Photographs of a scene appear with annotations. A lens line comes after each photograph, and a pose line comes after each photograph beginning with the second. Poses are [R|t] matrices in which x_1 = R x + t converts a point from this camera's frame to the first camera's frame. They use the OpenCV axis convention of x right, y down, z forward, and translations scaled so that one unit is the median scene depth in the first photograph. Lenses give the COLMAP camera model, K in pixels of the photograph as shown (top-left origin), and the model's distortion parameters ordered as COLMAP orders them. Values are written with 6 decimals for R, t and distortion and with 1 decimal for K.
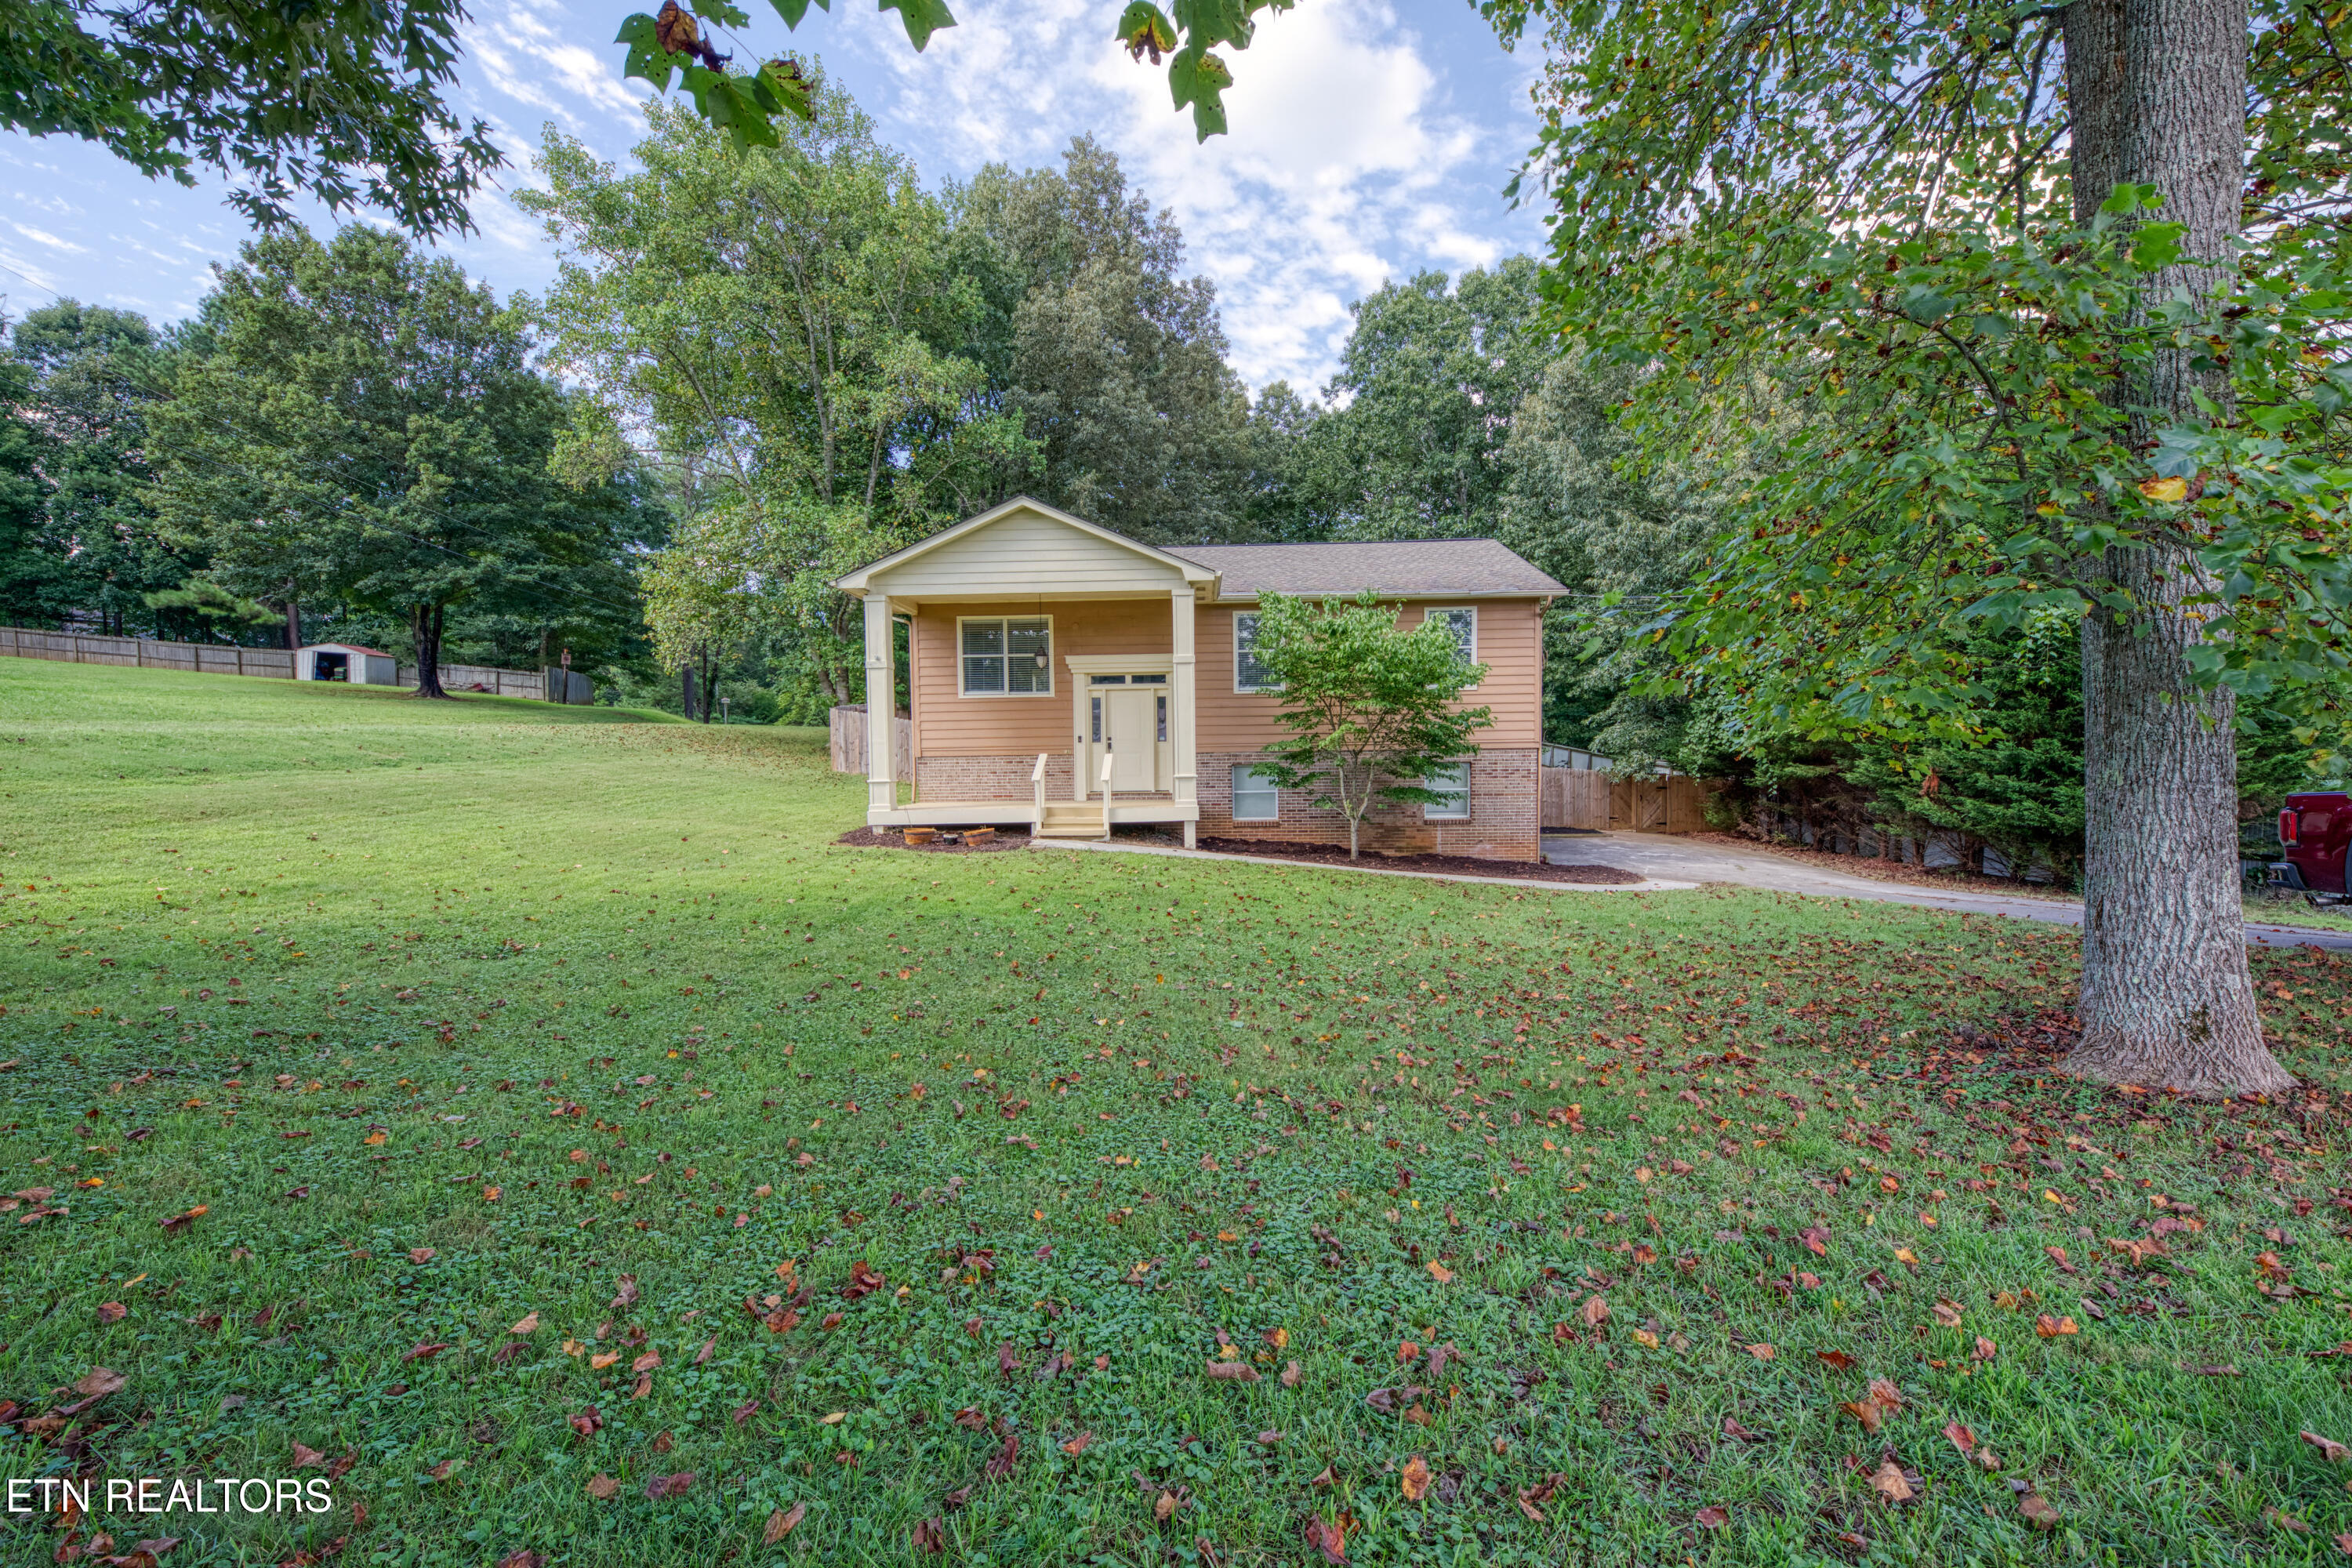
lens RADIAL K [[984.6, 0, 1174.3], [0, 984.6, 758.0], [0, 0, 1]] dist [-0.000270, 0.000141]
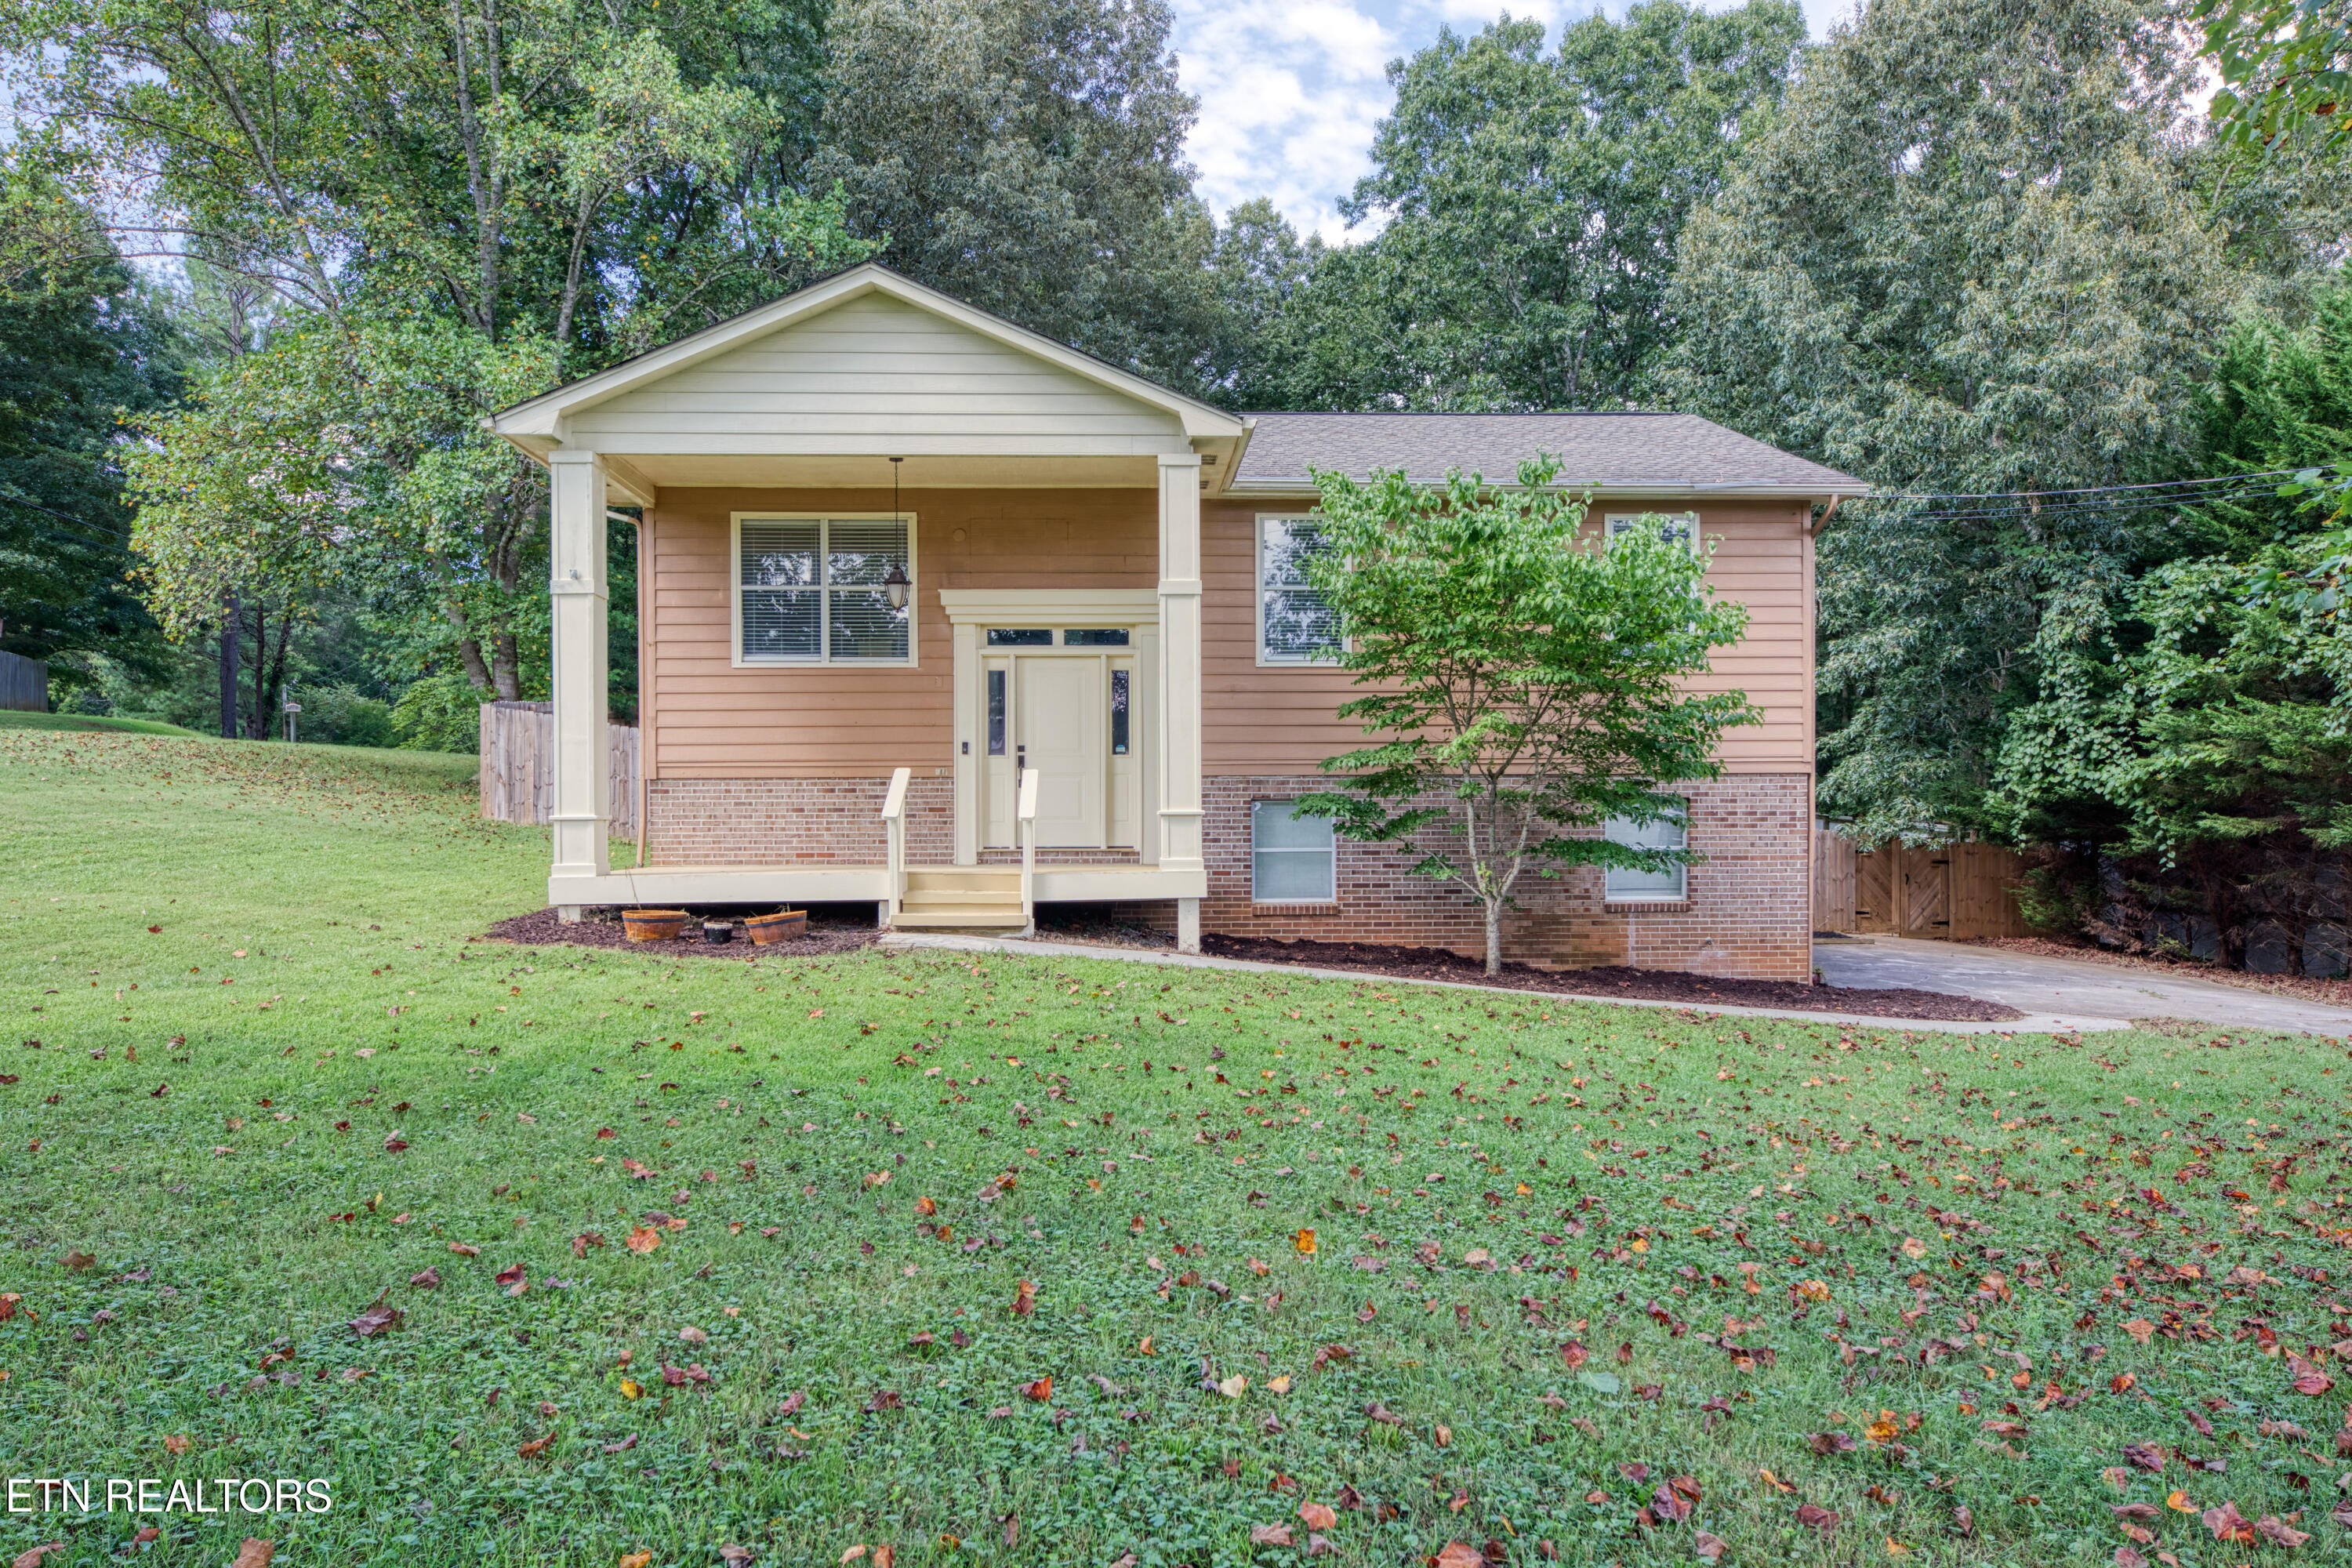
lens RADIAL K [[1564.4, 0, 1176.0], [0, 1564.4, 784.0], [0, 0, 1]] dist [0.012488, -0.001539]
pose [[0.996852, 0.011069, 0.078510, -0.047966], [-0.008672, 0.999488, -0.030806, 0.024572], [-0.078811, 0.030029, 0.996437, 0.151628]]
